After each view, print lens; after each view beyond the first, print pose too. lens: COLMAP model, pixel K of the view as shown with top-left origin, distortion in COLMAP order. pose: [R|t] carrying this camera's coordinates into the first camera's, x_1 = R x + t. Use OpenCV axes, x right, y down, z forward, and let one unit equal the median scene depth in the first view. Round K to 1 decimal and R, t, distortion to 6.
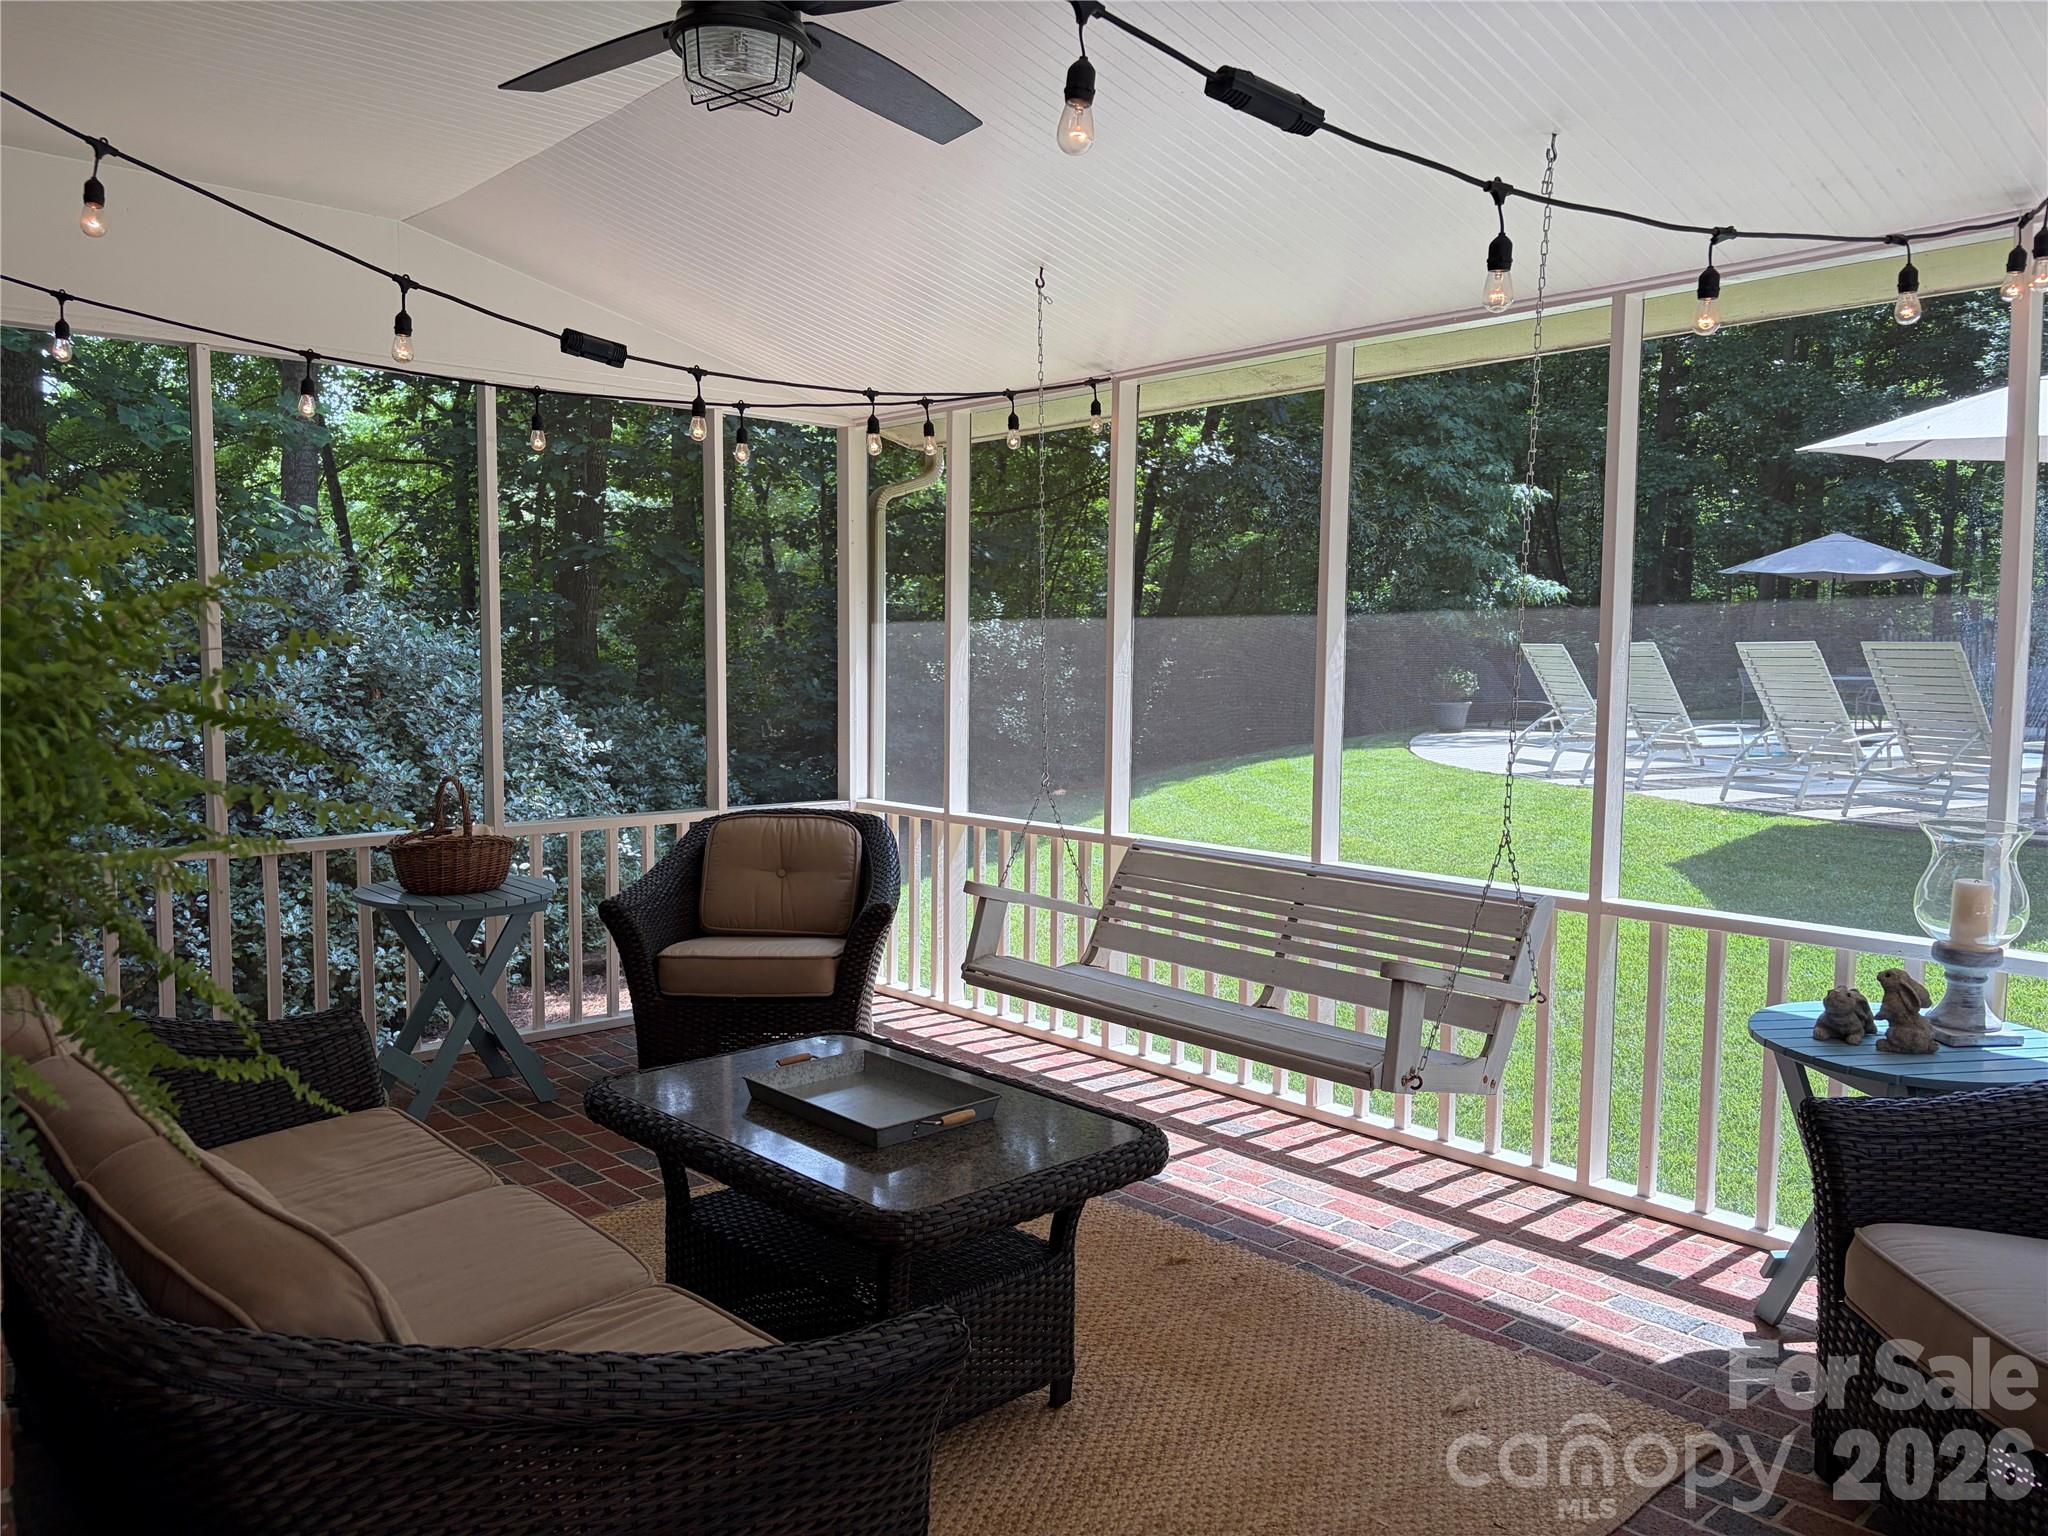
lens RADIAL K [[1532.7, 0, 1020.3], [0, 1532.7, 762.3], [0, 0, 1]] dist [0.038293, -0.038466]
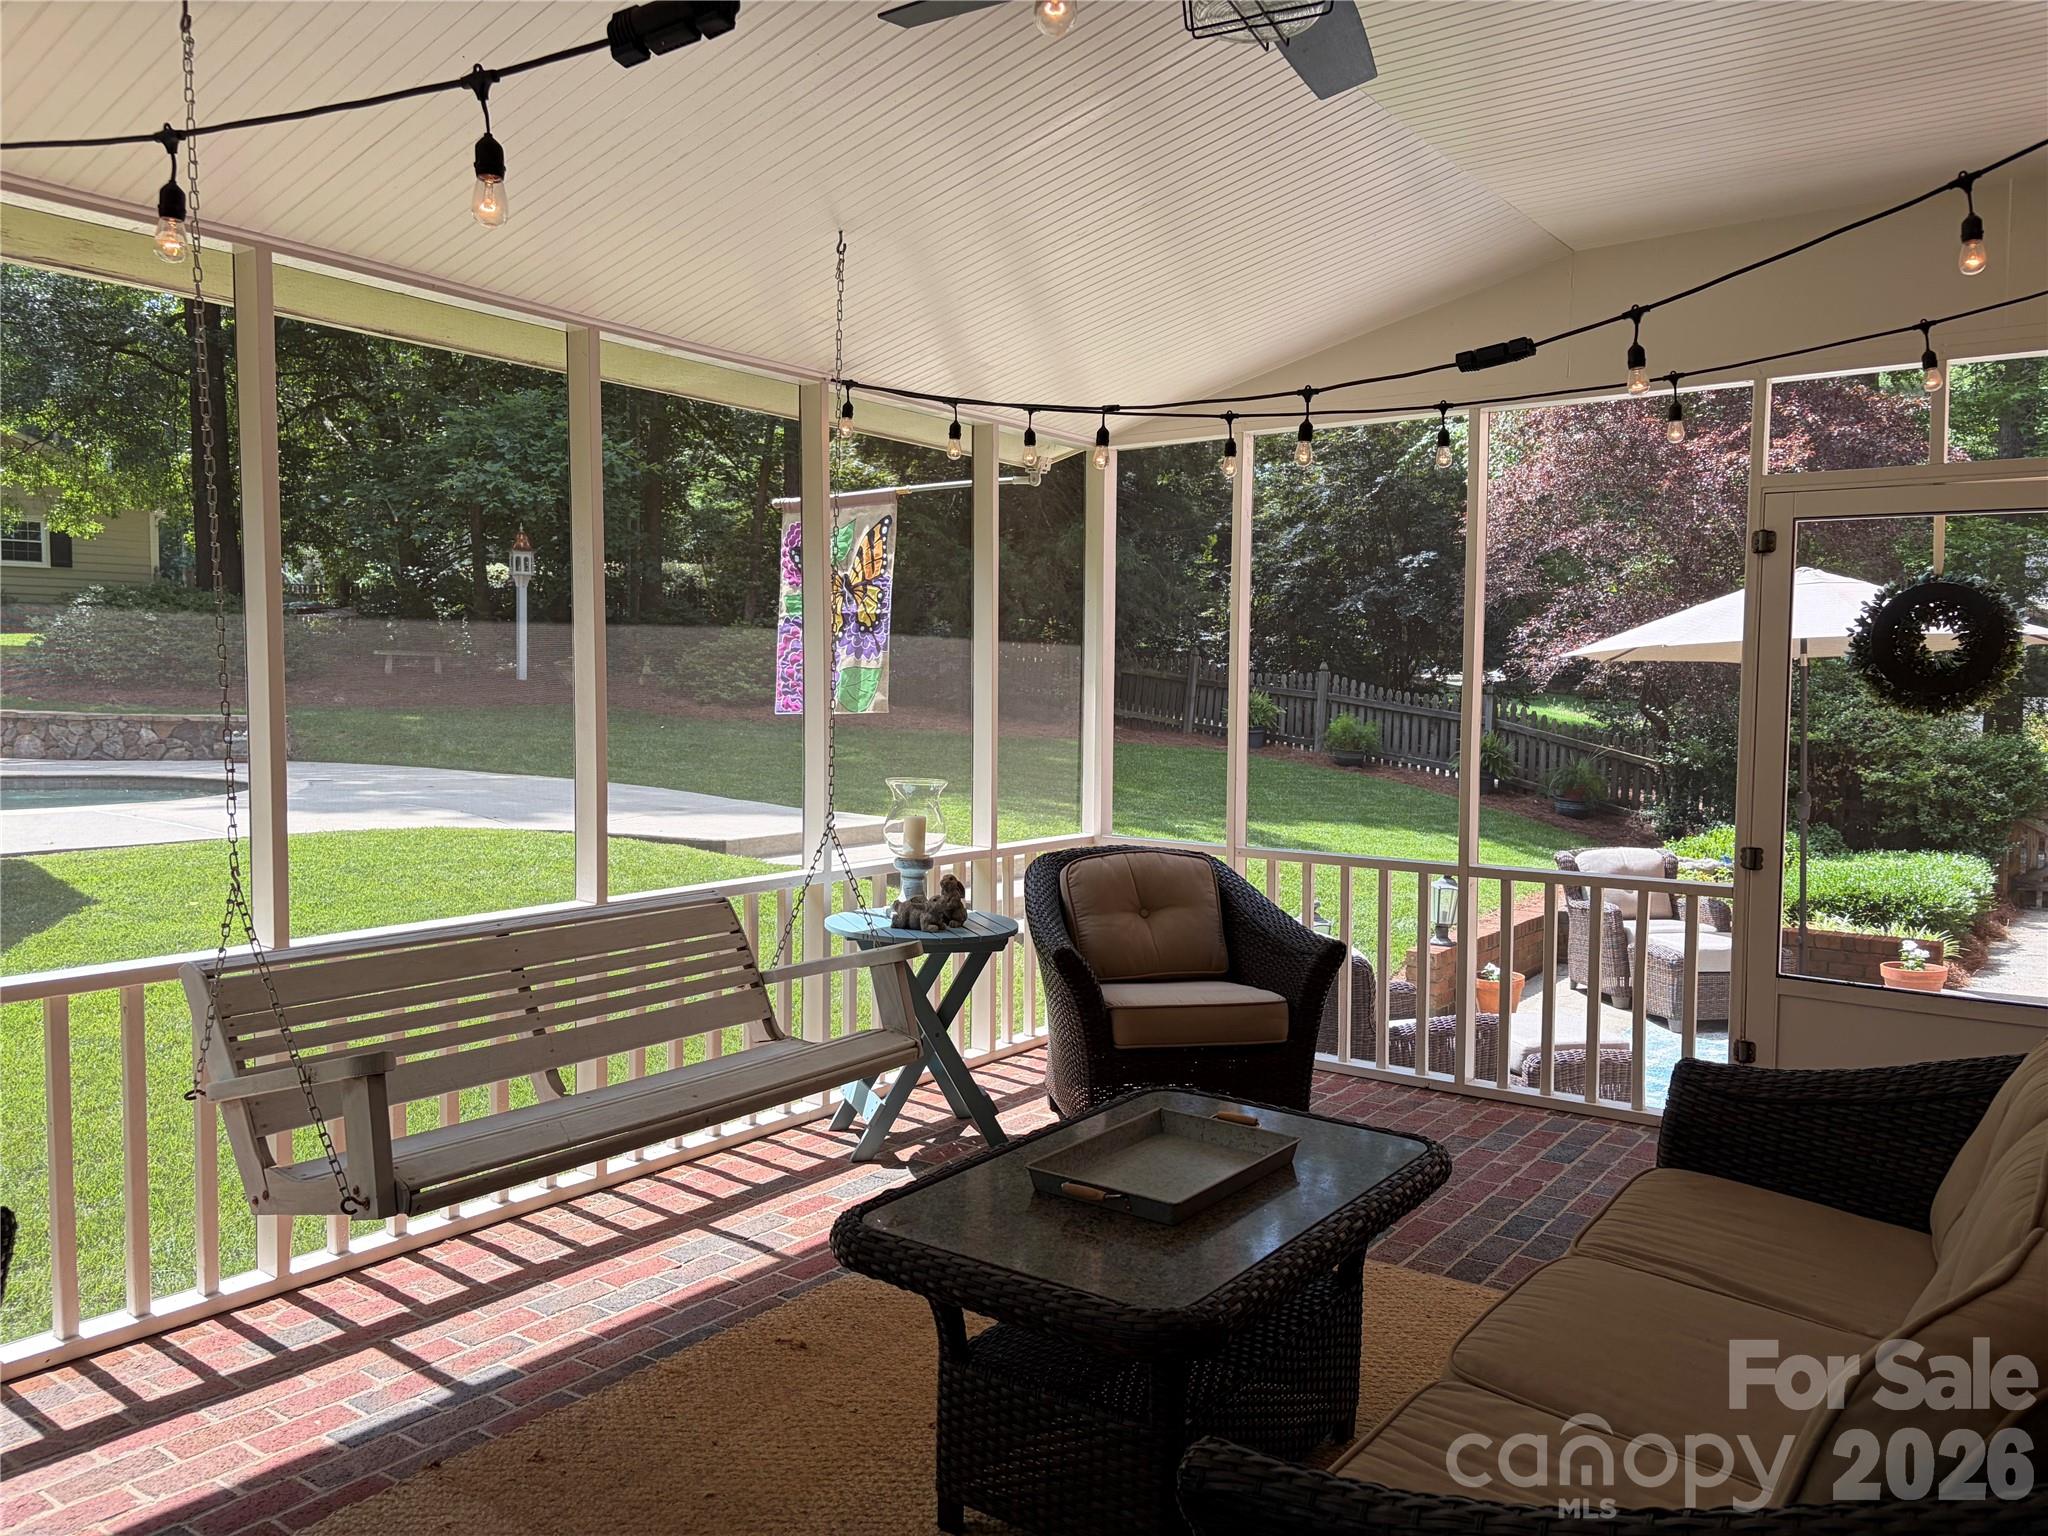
lens RADIAL K [[1532.7, 0, 1018.7], [0, 1532.7, 771.5], [0, 0, 1]] dist [0.038293, -0.038466]
pose [[-0.182050, -0.070330, 0.980771, -0.690922], [0.068880, 0.994076, 0.084070, -0.067317], [-0.980874, 0.082860, -0.176127, 0.886037]]
